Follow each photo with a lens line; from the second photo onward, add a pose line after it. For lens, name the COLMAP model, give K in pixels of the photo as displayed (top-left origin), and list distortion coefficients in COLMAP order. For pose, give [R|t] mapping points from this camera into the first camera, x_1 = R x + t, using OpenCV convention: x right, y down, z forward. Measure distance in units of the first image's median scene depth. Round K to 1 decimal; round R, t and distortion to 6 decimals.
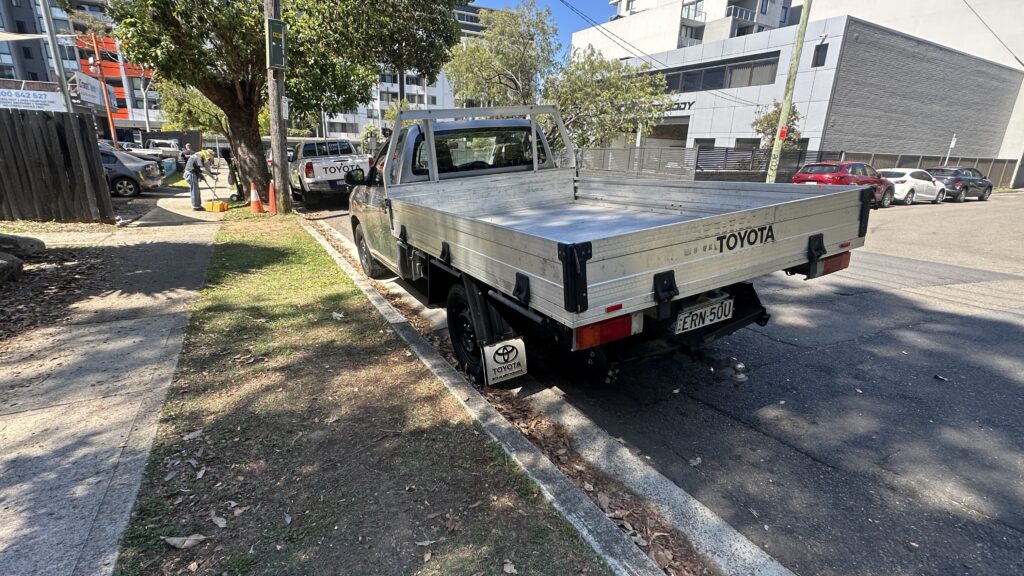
lens RADIAL K [[463.4, 0, 511.6], [0, 463.4, 292.1], [0, 0, 1]] dist [-0.003522, 0.000251]
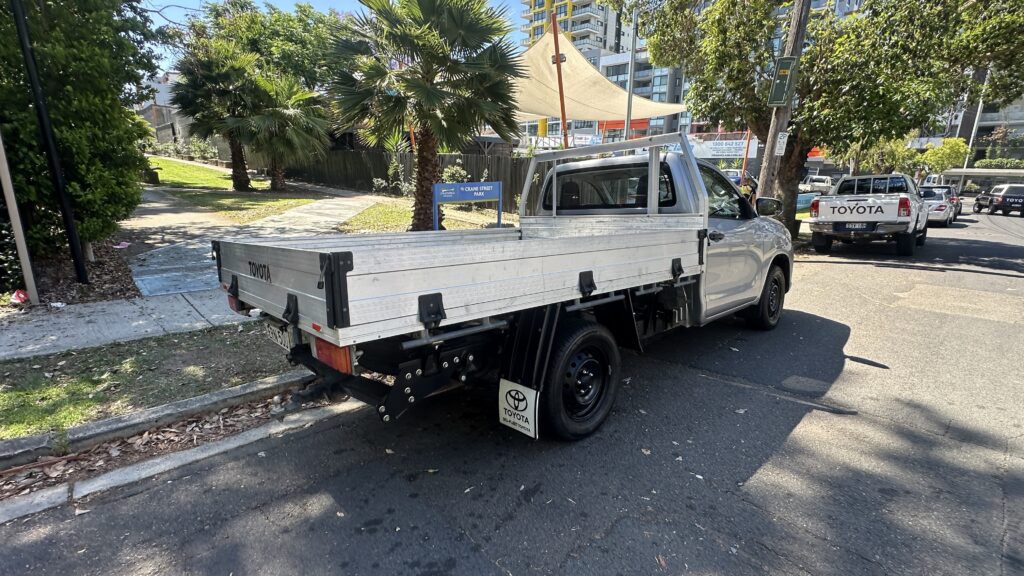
lens RADIAL K [[463.4, 0, 511.6], [0, 463.4, 292.1], [0, 0, 1]] dist [-0.003522, 0.000251]
pose [[0.262630, 0.224583, -0.938396, 0.809668], [-0.290059, 0.945928, 0.145207, -0.190517], [0.920267, 0.234055, 0.313571, 0.581824]]
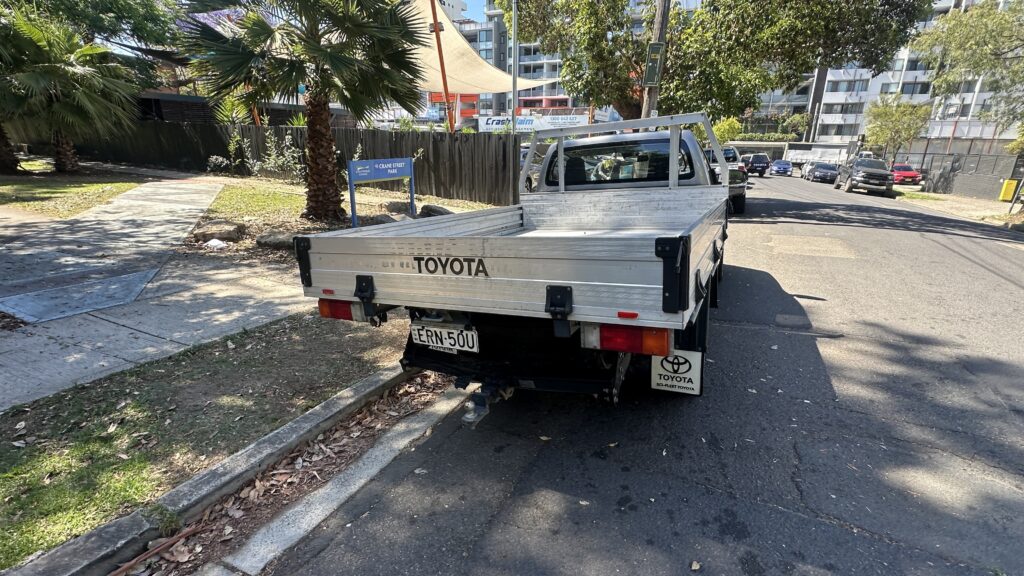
lens RADIAL K [[463.4, 0, 511.6], [0, 463.4, 292.1], [0, 0, 1]] dist [-0.003522, 0.000251]
pose [[0.580803, 0.226073, -0.782023, 0.644037], [-0.233531, 0.966557, 0.105977, -0.093615], [0.779828, 0.121075, 0.614174, 0.246287]]
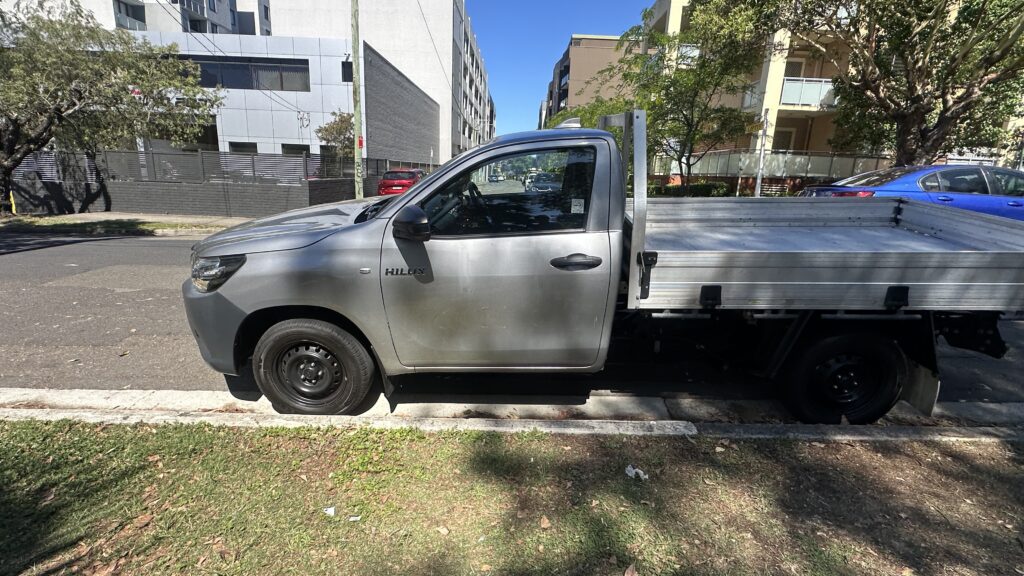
lens RADIAL K [[466.0, 0, 512.0], [0, 466.0, 288.0], [0, 0, 1]] dist [-0.001985, 0.000829]
pose [[0.505606, -0.219211, 0.834452, -0.803468], [0.233650, 0.965831, 0.112153, -0.241155], [-0.830524, 0.138264, 0.539548, 0.739923]]
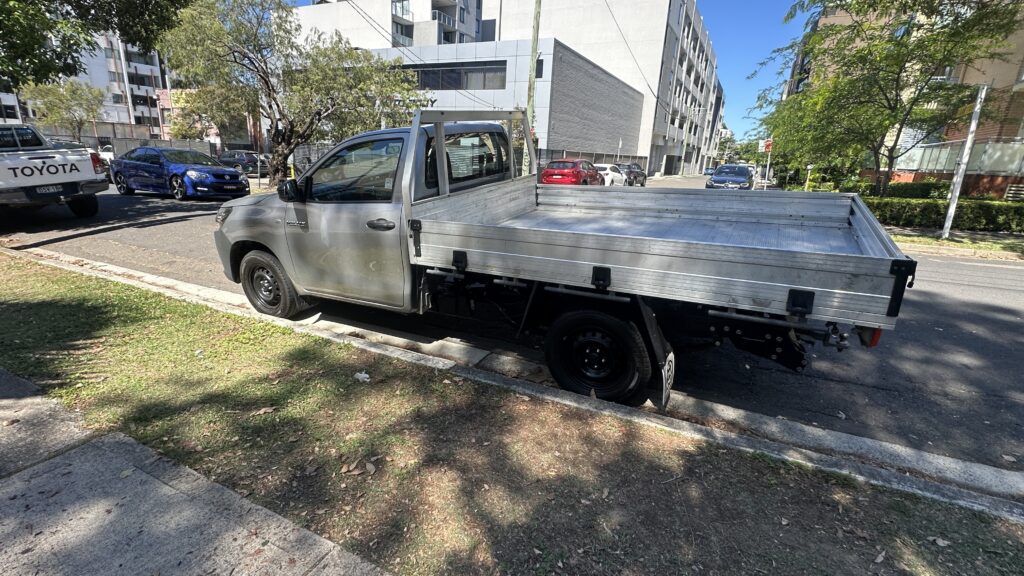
lens RADIAL K [[463.4, 0, 511.6], [0, 463.4, 292.1], [0, 0, 1]] dist [-0.003522, 0.000251]
pose [[0.834887, -0.148612, 0.529979, -0.514788], [0.140929, 0.988481, 0.055173, -0.087472], [-0.532073, 0.028626, 0.846214, 0.206320]]
